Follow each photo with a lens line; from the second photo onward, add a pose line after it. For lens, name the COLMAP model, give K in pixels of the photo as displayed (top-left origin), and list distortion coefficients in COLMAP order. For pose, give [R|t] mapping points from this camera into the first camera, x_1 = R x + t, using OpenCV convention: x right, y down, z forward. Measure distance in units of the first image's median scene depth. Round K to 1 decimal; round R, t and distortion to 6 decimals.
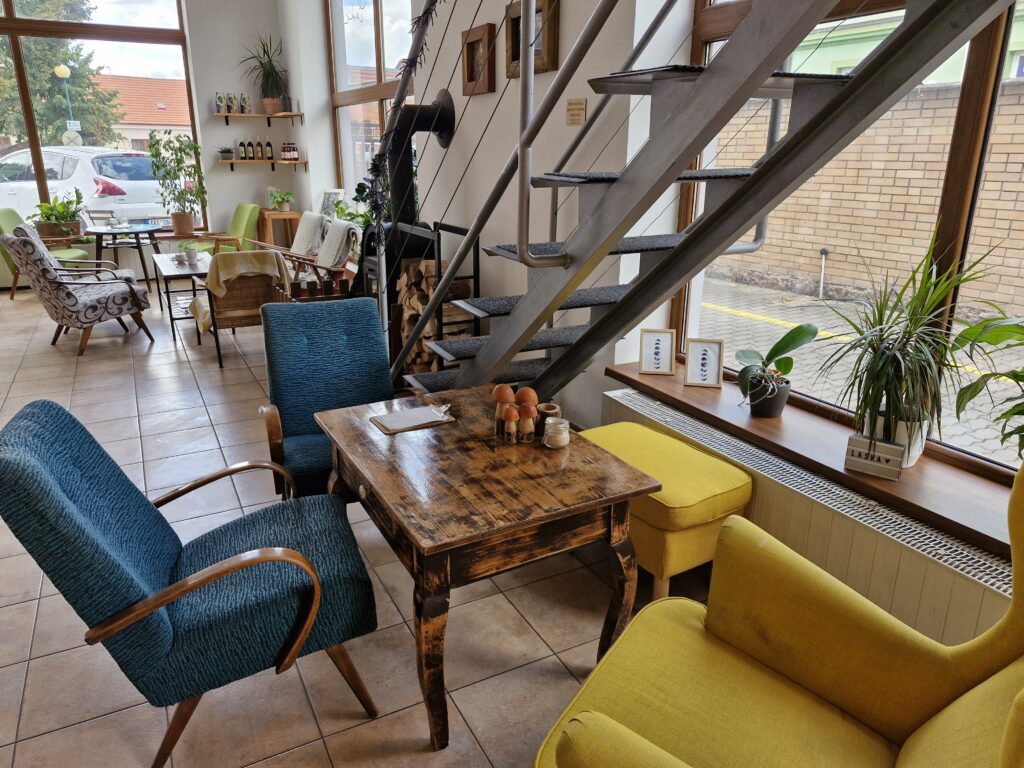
lens RADIAL K [[715.4, 0, 512.0], [0, 715.4, 384.0], [0, 0, 1]] dist [-0.001557, -0.001297]
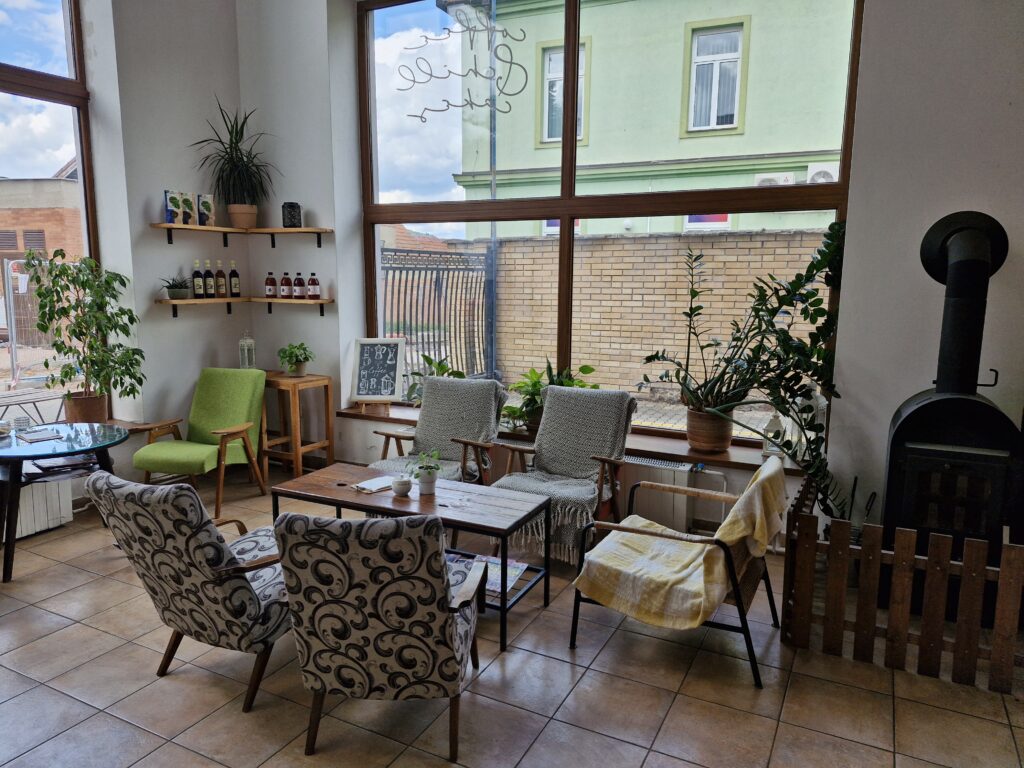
lens RADIAL K [[715.4, 0, 512.0], [0, 715.4, 384.0], [0, 0, 1]] dist [-0.001557, -0.001297]
pose [[0.822950, -0.085635, 0.561623, -0.511541], [0.173236, 0.979319, -0.104519, -0.133291], [-0.541058, 0.183307, 0.820765, 0.371826]]
